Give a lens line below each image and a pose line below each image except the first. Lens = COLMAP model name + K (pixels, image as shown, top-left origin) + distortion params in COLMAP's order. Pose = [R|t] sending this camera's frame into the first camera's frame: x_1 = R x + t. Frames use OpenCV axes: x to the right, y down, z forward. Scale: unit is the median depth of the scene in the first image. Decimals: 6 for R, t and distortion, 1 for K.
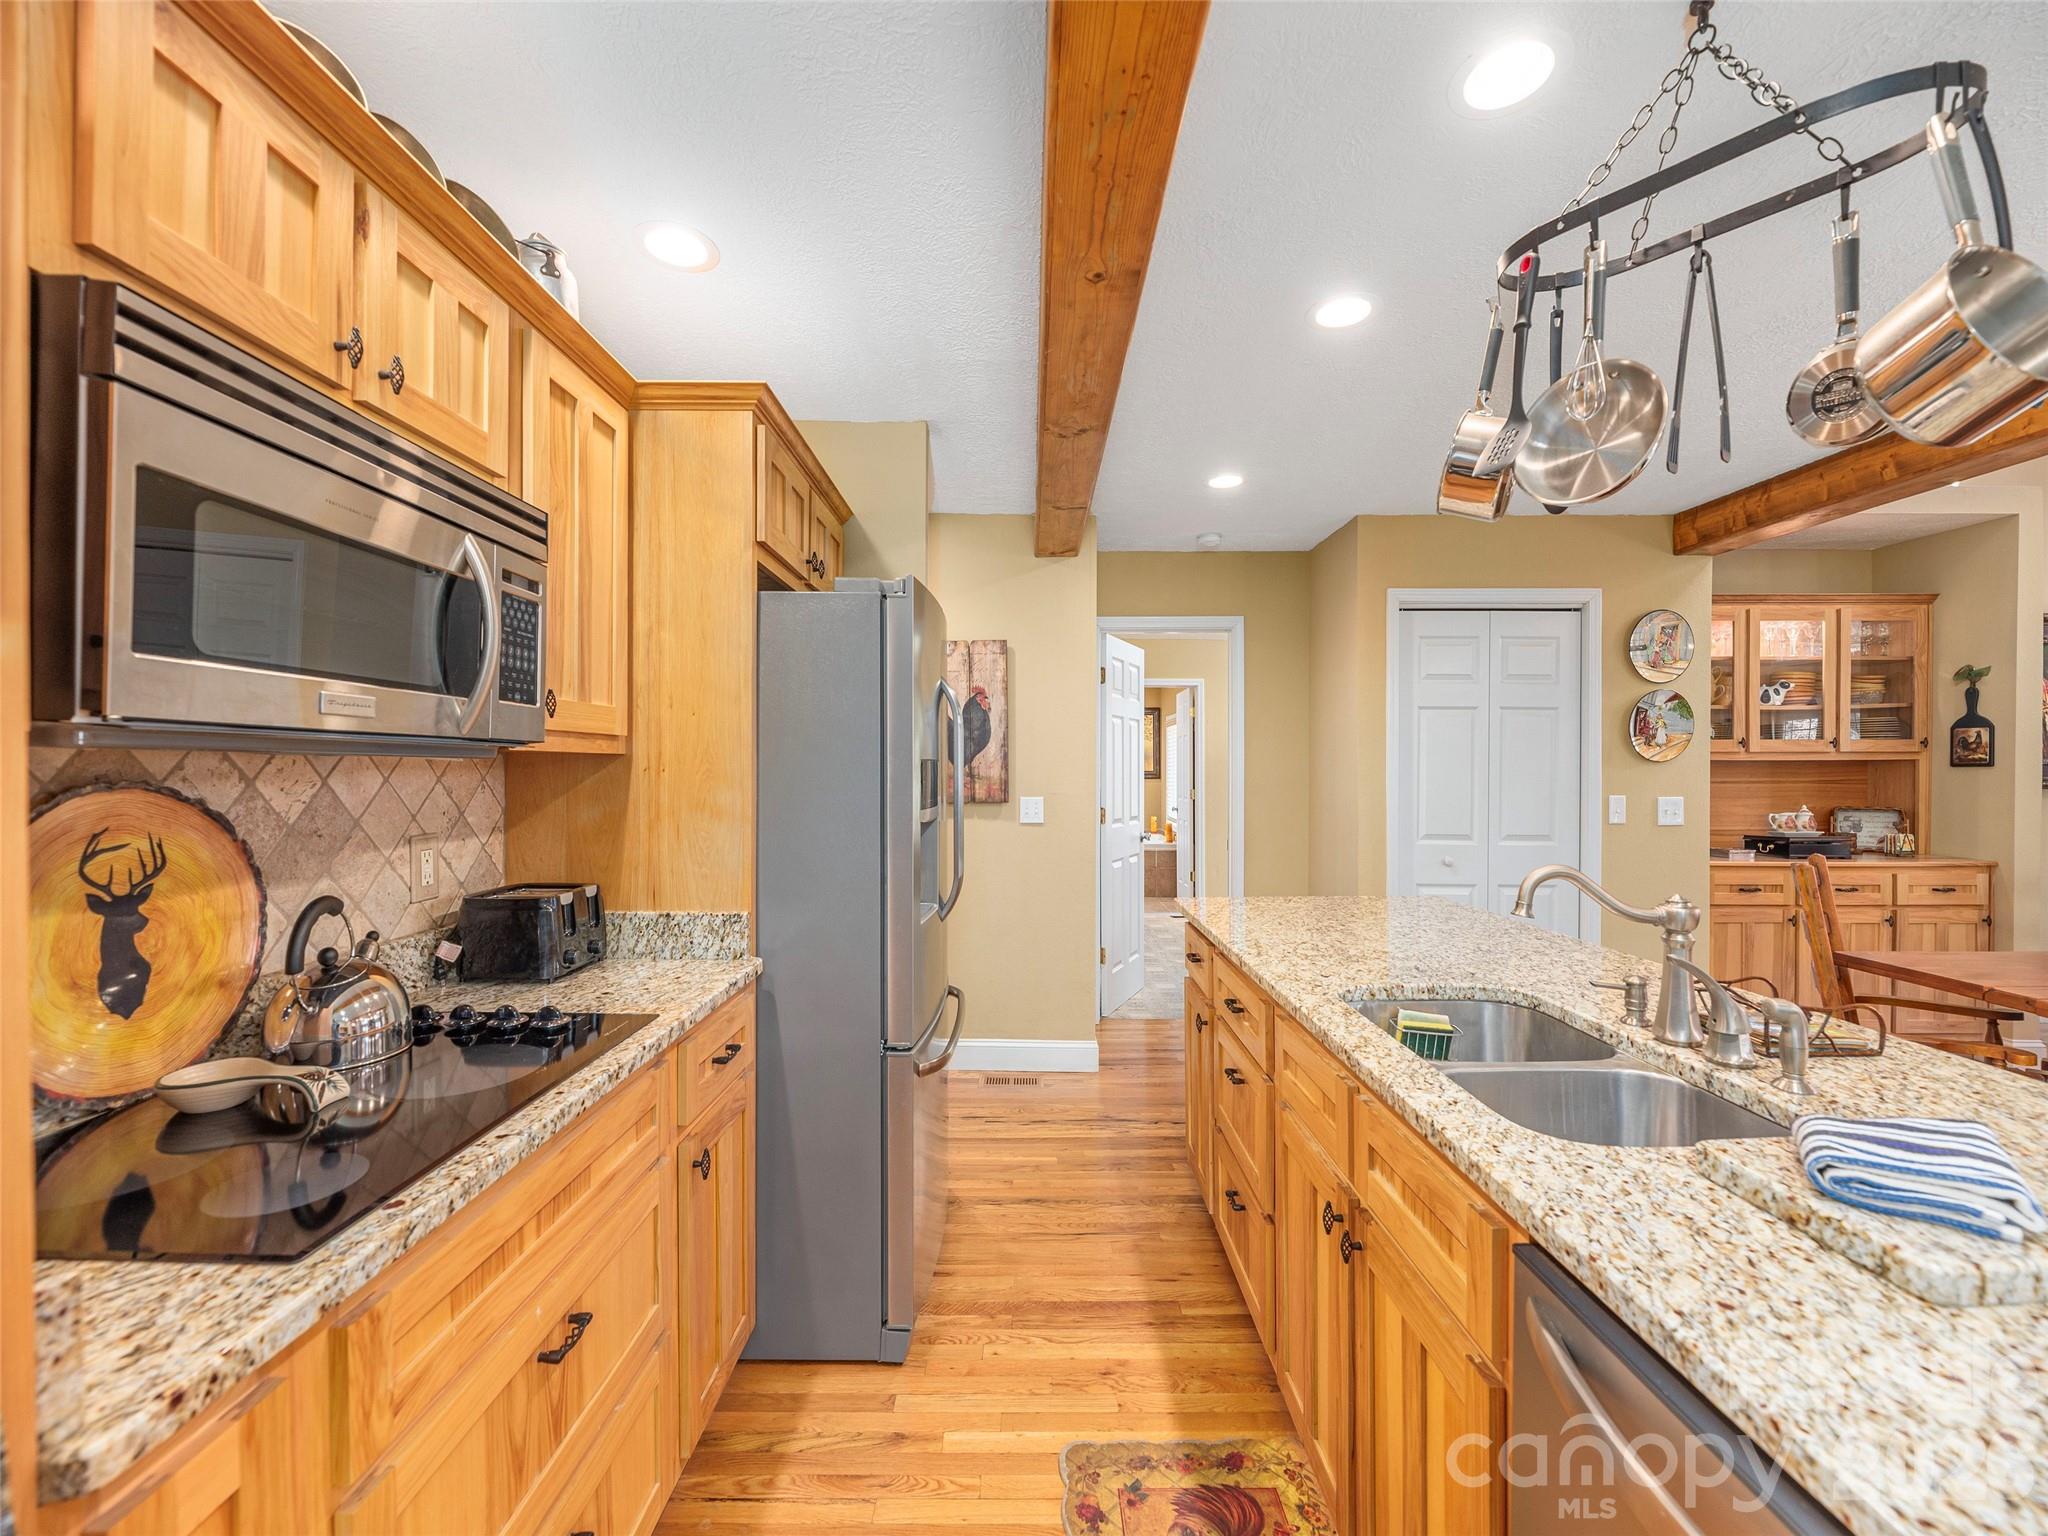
lens RADIAL K [[836.4, 0, 1023.4], [0, 836.4, 772.6], [0, 0, 1]] dist [-0.000400, -0.000353]
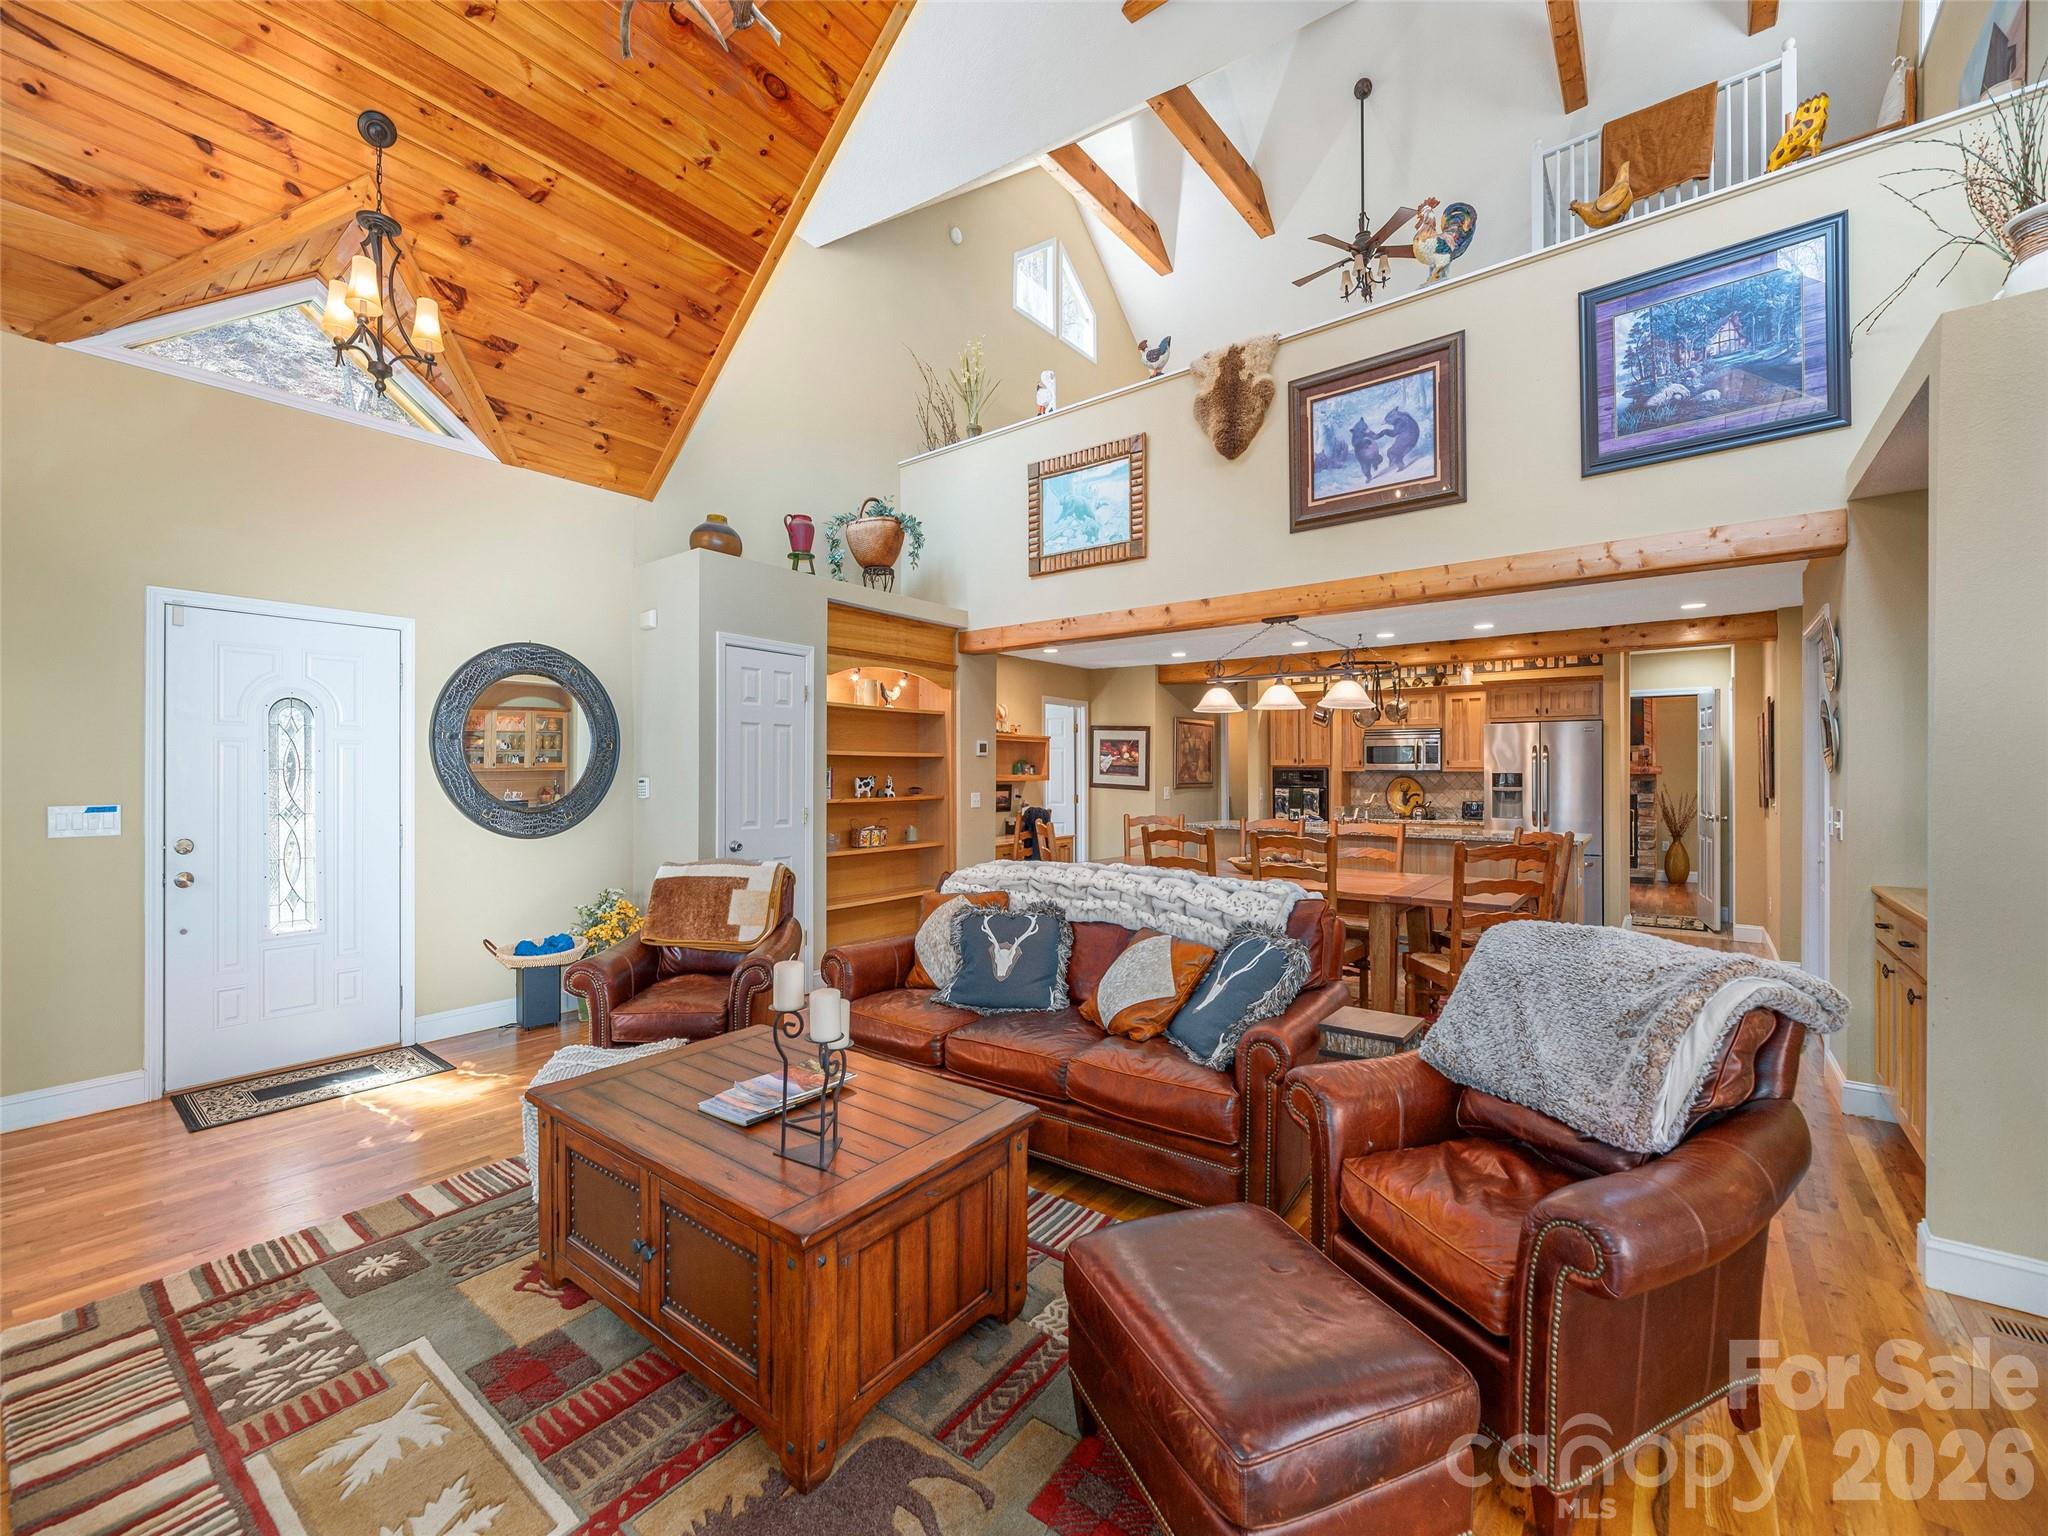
lens RADIAL K [[836.4, 0, 1023.4], [0, 836.4, 772.6], [0, 0, 1]] dist [-0.000400, -0.000353]
pose [[-0.614661, -0.000996, -0.788791, 4.812535], [-0.008292, 0.999952, 0.005200, -0.023690], [0.788748, 0.009737, -0.614639, 1.956673]]
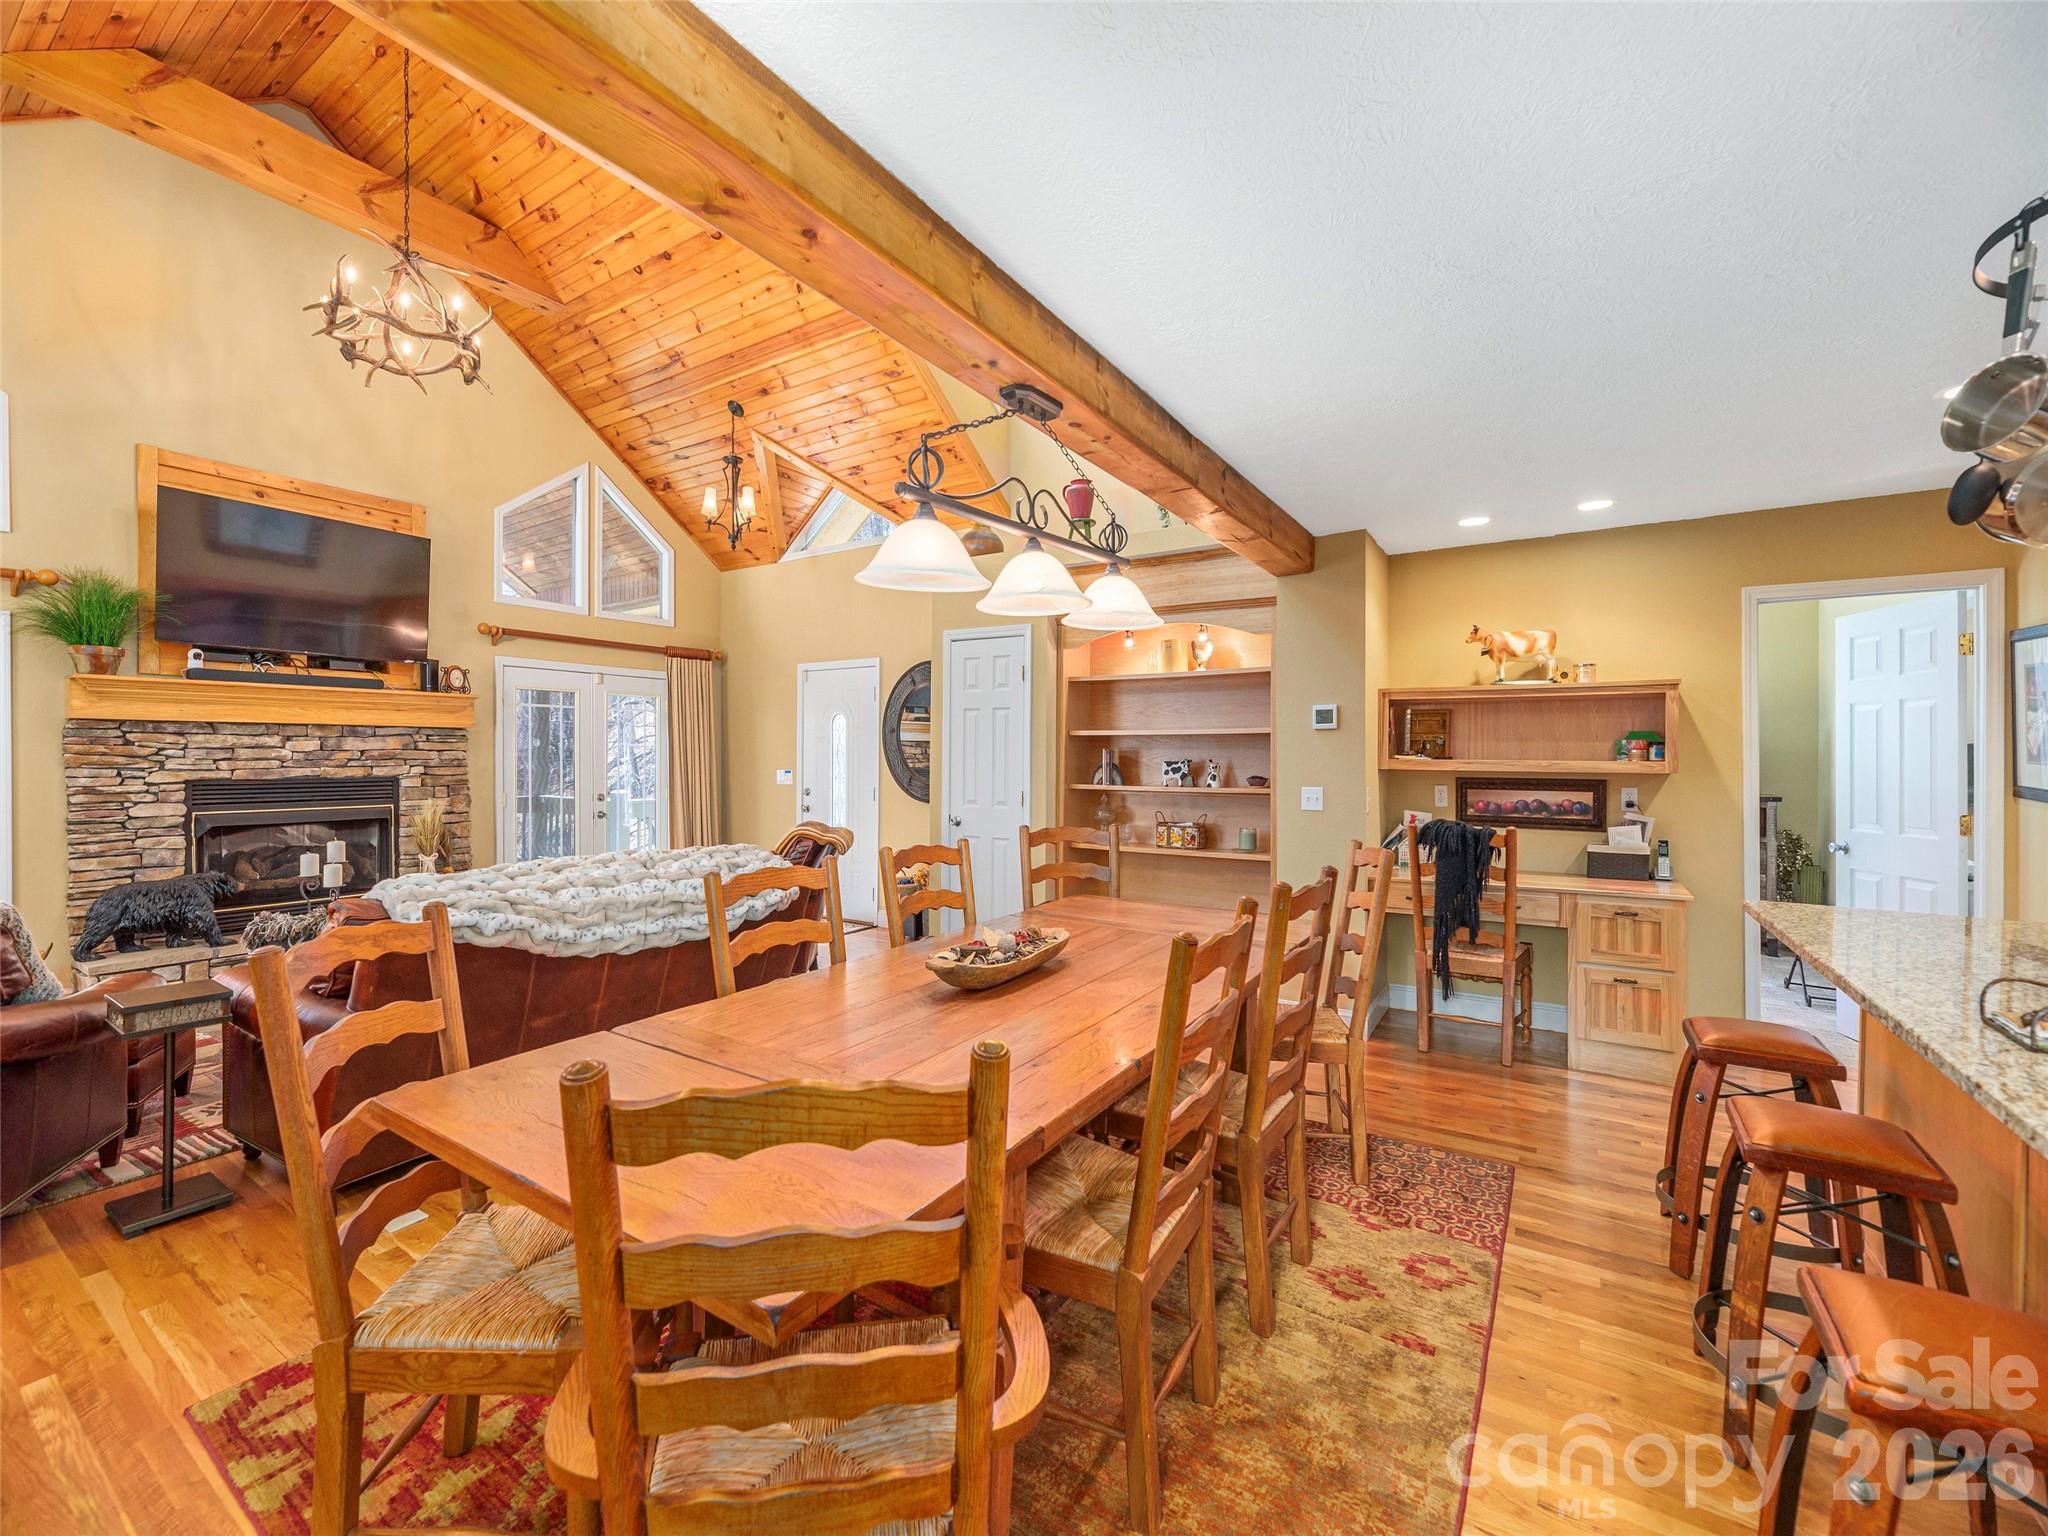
lens RADIAL K [[836.4, 0, 1023.4], [0, 836.4, 772.6], [0, 0, 1]] dist [-0.000400, -0.000353]
pose [[-0.843454, -0.014477, 0.537006, 1.132944], [-0.000025, 0.999638, 0.026910, -0.018094], [-0.537201, 0.022683, -0.843149, 1.954464]]
